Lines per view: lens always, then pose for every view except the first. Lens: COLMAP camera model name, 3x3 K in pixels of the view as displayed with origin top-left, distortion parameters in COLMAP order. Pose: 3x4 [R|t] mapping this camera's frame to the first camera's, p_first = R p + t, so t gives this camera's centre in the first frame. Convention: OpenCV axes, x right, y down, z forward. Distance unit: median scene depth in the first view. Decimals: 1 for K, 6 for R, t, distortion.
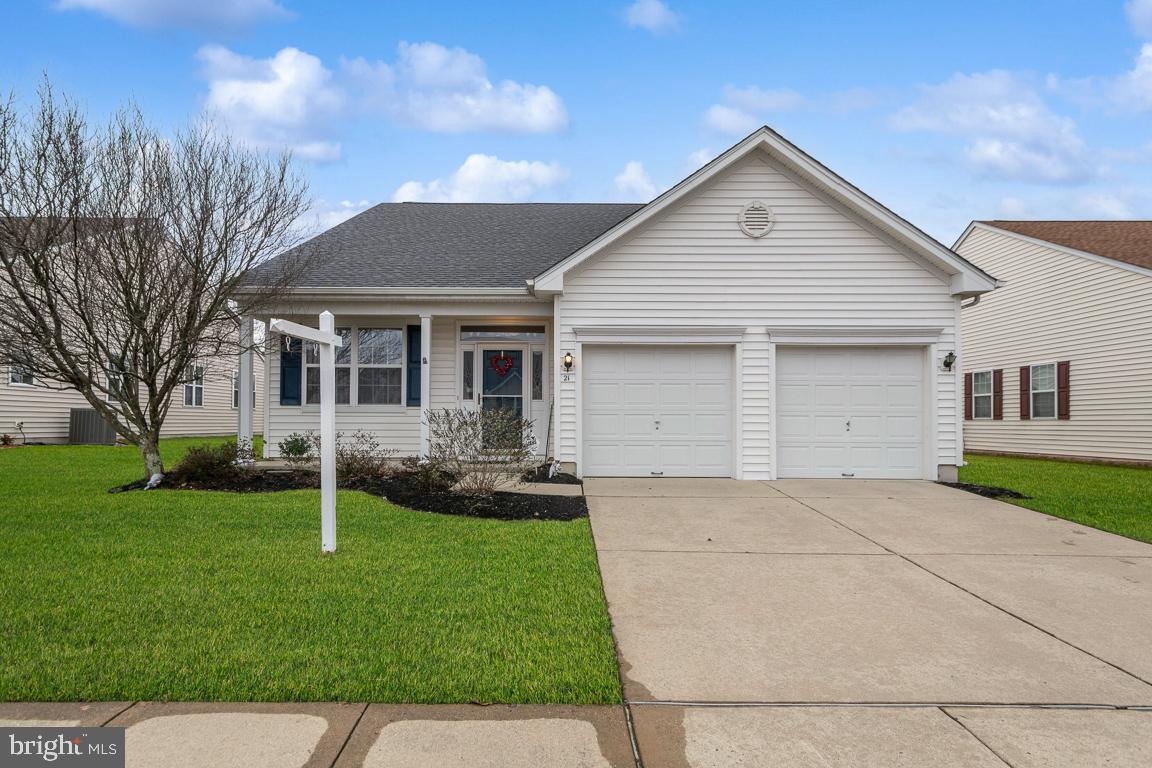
lens RADIAL K [[651.1, 0, 576.0], [0, 651.1, 384.0], [0, 0, 1]] dist [0.006964, -0.000072]
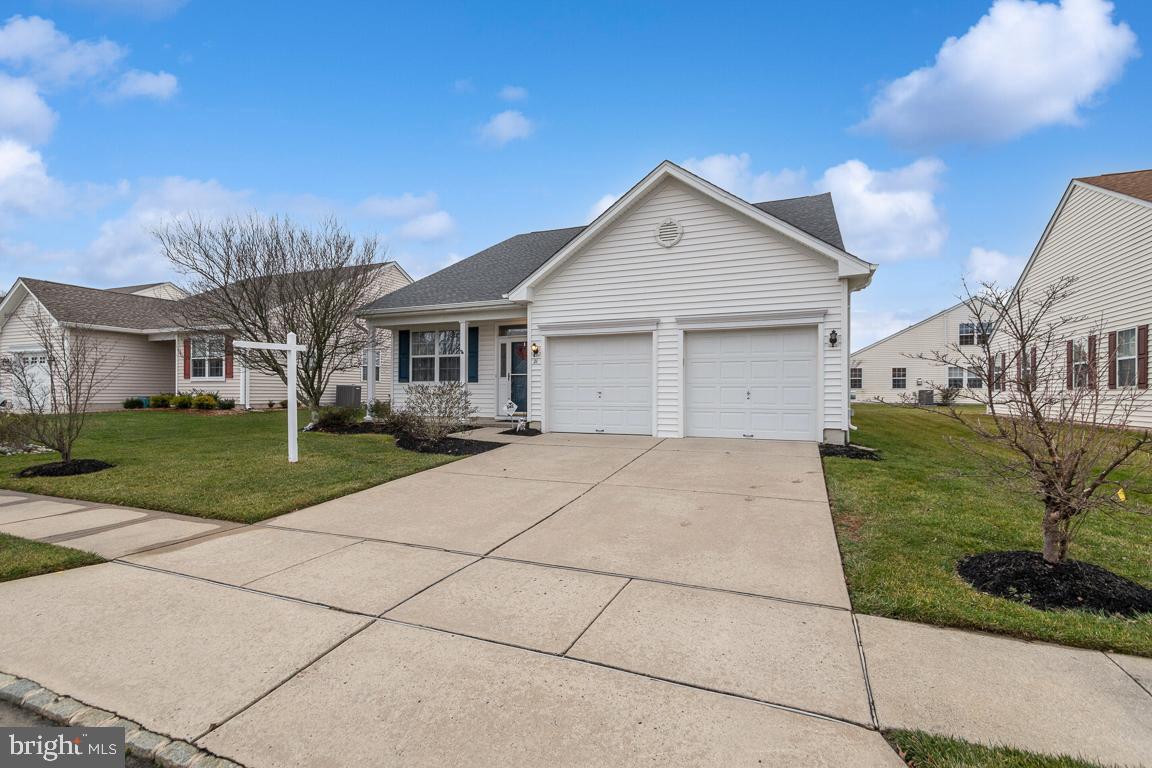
lens RADIAL K [[559.8, 0, 575.2], [0, 559.8, 362.3], [0, 0, 1]] dist [0.016288, -0.006594]
pose [[0.915898, -0.024556, -0.400660, 0.547435], [0.025265, 0.999675, -0.003512, -0.000584], [0.400616, -0.006906, 0.916220, -0.077139]]
